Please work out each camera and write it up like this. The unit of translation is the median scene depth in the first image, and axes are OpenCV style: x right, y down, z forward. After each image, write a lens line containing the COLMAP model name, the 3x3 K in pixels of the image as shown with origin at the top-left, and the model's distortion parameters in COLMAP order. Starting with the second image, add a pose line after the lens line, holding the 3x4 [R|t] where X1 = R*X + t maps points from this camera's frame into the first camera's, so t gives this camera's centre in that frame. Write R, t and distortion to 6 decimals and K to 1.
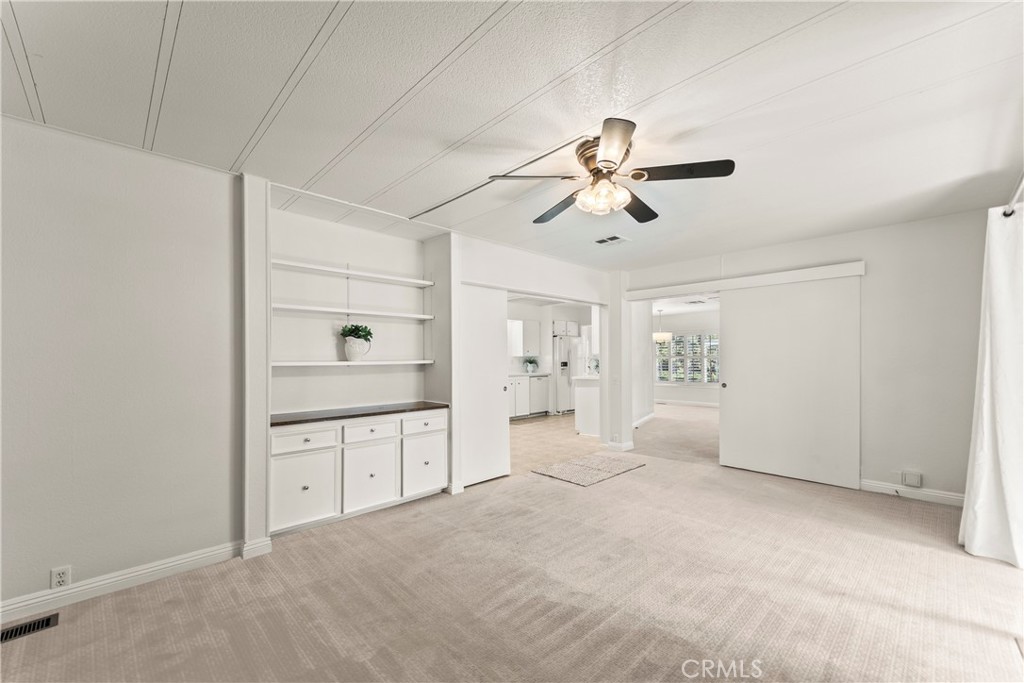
lens RADIAL K [[407.8, 0, 512.3], [0, 407.8, 350.7], [0, 0, 1]] dist [0.000086, 0.000000]
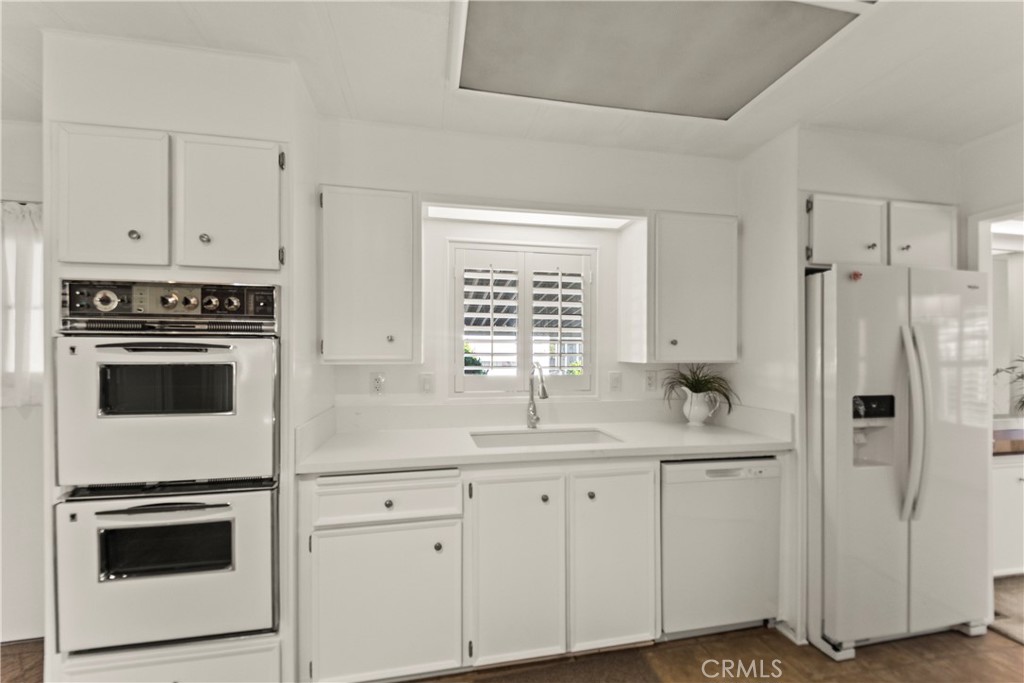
lens RADIAL K [[408.5, 0, 509.4], [0, 408.5, 350.3], [0, 0, 1]] dist [-0.000594, -0.002243]
pose [[0.833545, 0.005371, -0.552426, 0.089150], [0.001410, 0.999929, 0.011849, 0.003031], [0.552450, -0.010655, 0.833478, 0.738156]]
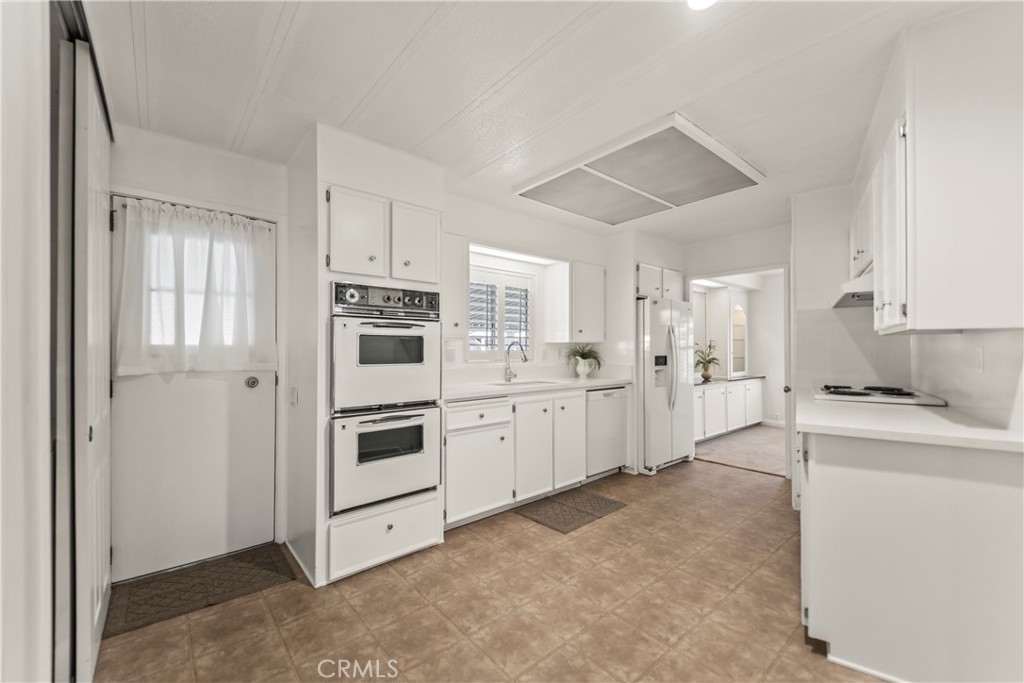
lens RADIAL K [[408.5, 0, 510.4], [0, 408.5, 342.0], [0, 0, 1]] dist [-0.000594, -0.002243]
pose [[0.997406, 0.005022, -0.071813, -0.005567], [-0.005088, 0.999987, -0.000741, 0.013840], [0.071808, 0.001105, 0.997418, 0.541746]]
